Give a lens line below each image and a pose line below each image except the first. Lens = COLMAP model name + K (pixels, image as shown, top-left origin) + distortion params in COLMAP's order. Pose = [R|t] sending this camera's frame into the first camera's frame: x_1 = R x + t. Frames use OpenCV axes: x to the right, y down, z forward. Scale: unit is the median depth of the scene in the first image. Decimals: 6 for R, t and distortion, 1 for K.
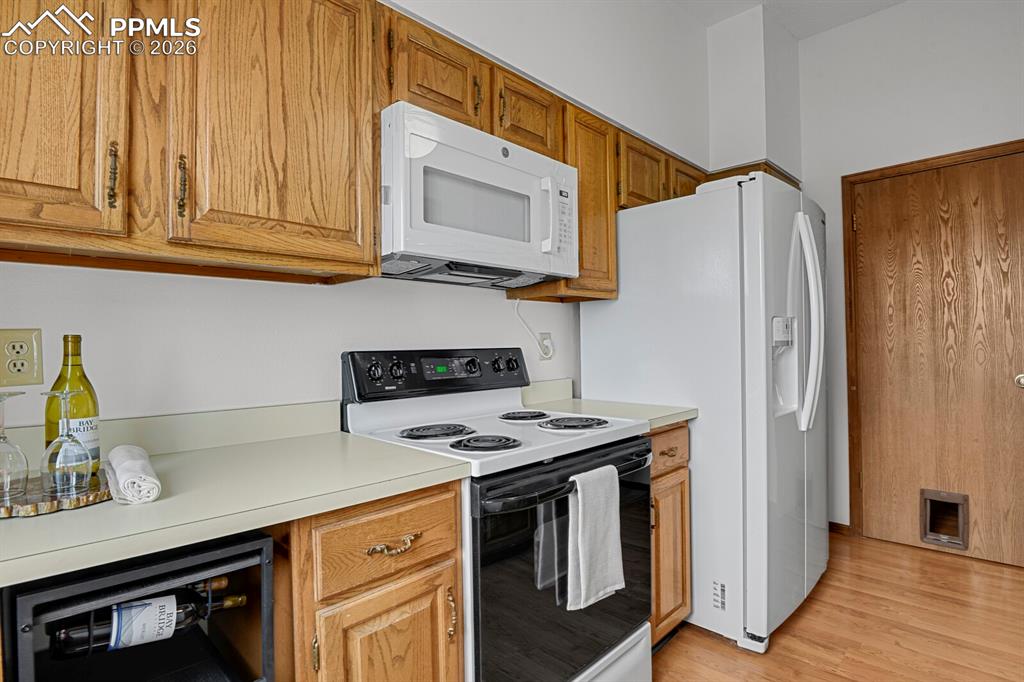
lens RADIAL K [[505.3, 0, 512.2], [0, 505.3, 344.2], [0, 0, 1]] dist [-0.026488, -0.000424]
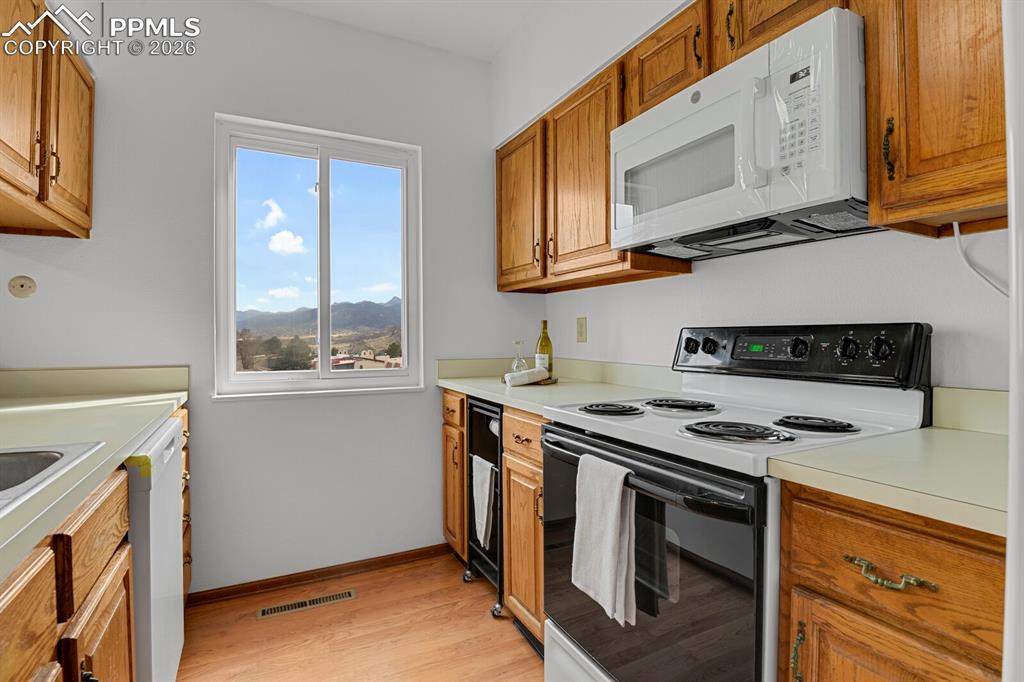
lens RADIAL K [[505.3, 0, 512.7], [0, 505.3, 338.9], [0, 0, 1]] dist [-0.026488, -0.000424]
pose [[-0.323820, 0.023376, -0.945830, 1.100622], [0.008798, 0.999726, 0.021696, 0.012908], [0.946078, -0.001296, -0.323937, 1.189264]]
